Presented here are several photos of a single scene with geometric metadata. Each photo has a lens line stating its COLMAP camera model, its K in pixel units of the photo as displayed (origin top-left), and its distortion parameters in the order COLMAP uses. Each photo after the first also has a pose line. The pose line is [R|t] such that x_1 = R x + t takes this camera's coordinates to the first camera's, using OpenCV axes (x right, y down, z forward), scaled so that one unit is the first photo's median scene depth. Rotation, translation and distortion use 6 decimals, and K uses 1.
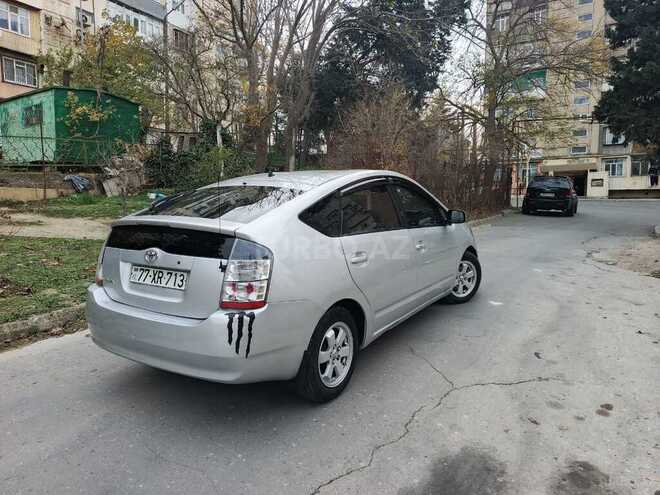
lens RADIAL K [[469.3, 0, 328.3], [0, 469.3, 250.5], [0, 0, 1]] dist [0.009874, -0.005695]
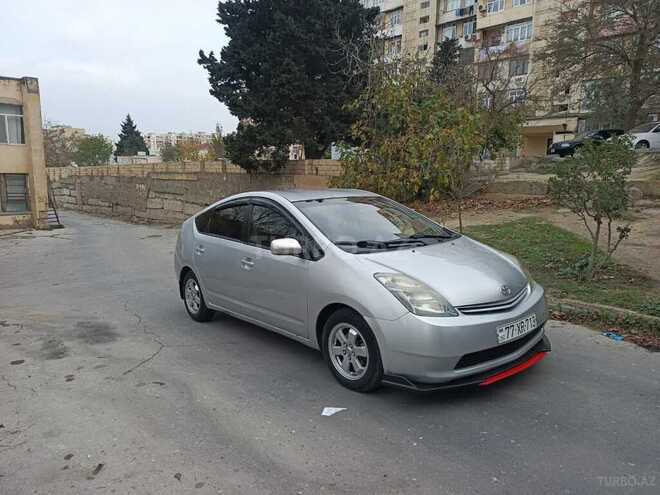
lens RADIAL K [[469.3, 0, 328.3], [0, 469.3, 250.5], [0, 0, 1]] dist [0.009874, -0.005695]
pose [[-0.297824, 0.144391, -0.943638, 1.390593], [-0.098303, 0.978601, 0.180766, -0.299598], [0.949546, 0.146599, -0.277257, 1.770775]]
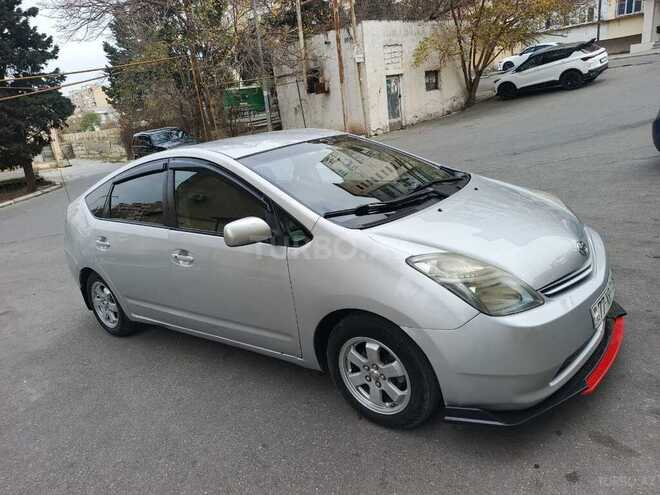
lens RADIAL K [[469.3, 0, 328.3], [0, 469.3, 250.5], [0, 0, 1]] dist [0.009874, -0.005695]
pose [[-0.083245, 0.293032, -0.952472, 1.053538], [0.007613, 0.955948, 0.293436, -0.279603], [0.996500, 0.017176, -0.081809, 1.548586]]
